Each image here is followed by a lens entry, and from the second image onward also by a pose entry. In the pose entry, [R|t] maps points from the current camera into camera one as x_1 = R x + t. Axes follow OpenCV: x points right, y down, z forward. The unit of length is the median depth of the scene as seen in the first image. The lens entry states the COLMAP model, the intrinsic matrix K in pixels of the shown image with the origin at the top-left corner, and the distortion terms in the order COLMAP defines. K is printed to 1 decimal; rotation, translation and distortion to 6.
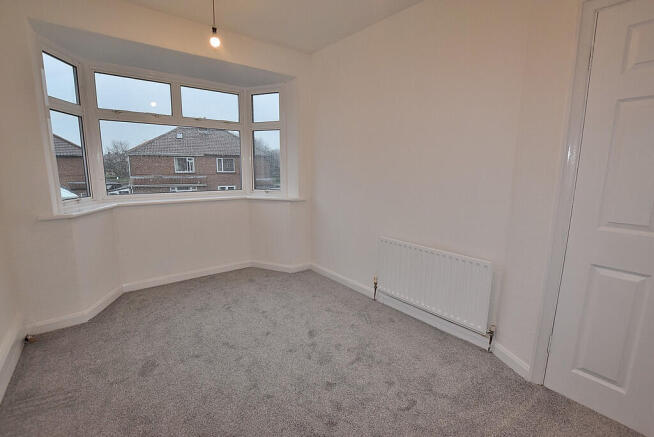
lens RADIAL K [[284.5, 0, 302.8], [0, 284.5, 218.0], [0, 0, 1]] dist [-0.000048, -0.000077]
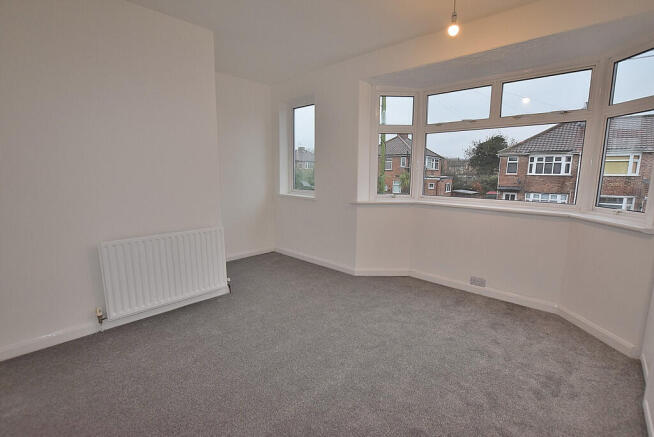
lens RADIAL K [[301.3, 0, 327.0], [0, 301.3, 218.5], [0, 0, 1]] dist [-0.000170, 0.000019]
pose [[0.197927, 0.149756, -0.968709, 0.476312], [-0.173004, 0.978083, 0.115857, -0.058081], [0.964829, 0.144659, 0.219498, 0.319198]]
